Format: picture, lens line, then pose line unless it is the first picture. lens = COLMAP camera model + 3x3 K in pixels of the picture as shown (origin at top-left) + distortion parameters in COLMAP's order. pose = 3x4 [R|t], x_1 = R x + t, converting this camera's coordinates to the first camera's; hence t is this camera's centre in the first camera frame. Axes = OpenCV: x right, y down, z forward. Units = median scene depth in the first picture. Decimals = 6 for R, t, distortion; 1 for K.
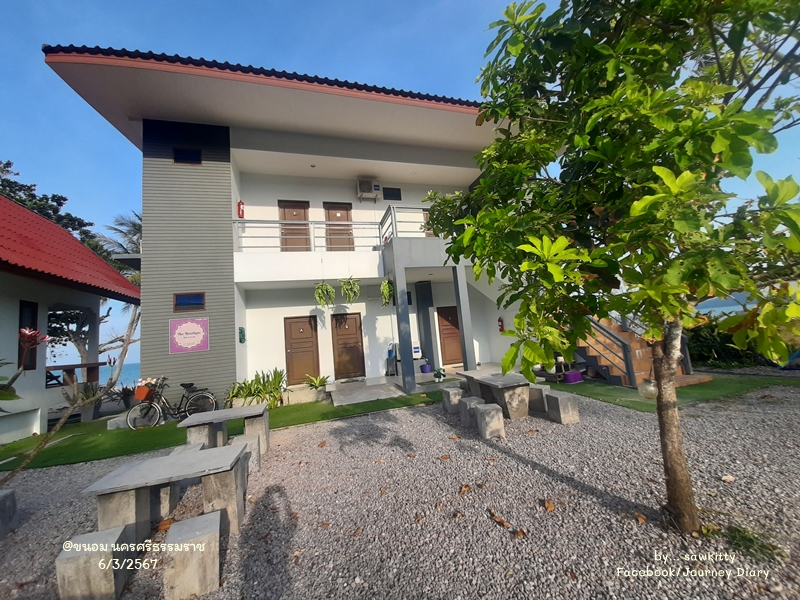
lens RADIAL K [[307.9, 0, 400.0], [0, 307.9, 300.0], [0, 0, 1]] dist [0.029335, -0.019613]
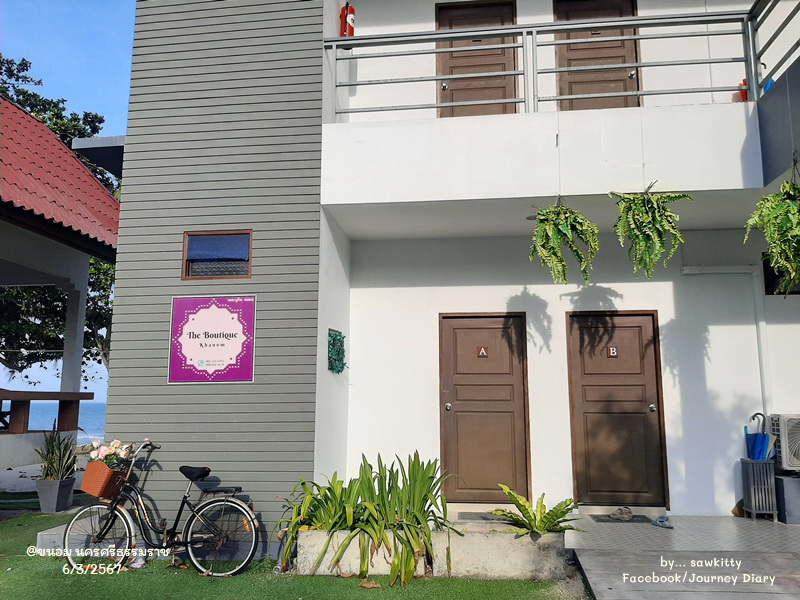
lens RADIAL K [[624.2, 0, 400.0], [0, 624.2, 300.0], [0, 0, 1]] dist [0.049047, -0.005714]
pose [[0.916661, 0.028917, -0.398618, -0.129655], [-0.036179, 0.999288, -0.010705, 0.053236], [0.398024, 0.024234, 0.917055, 0.314120]]
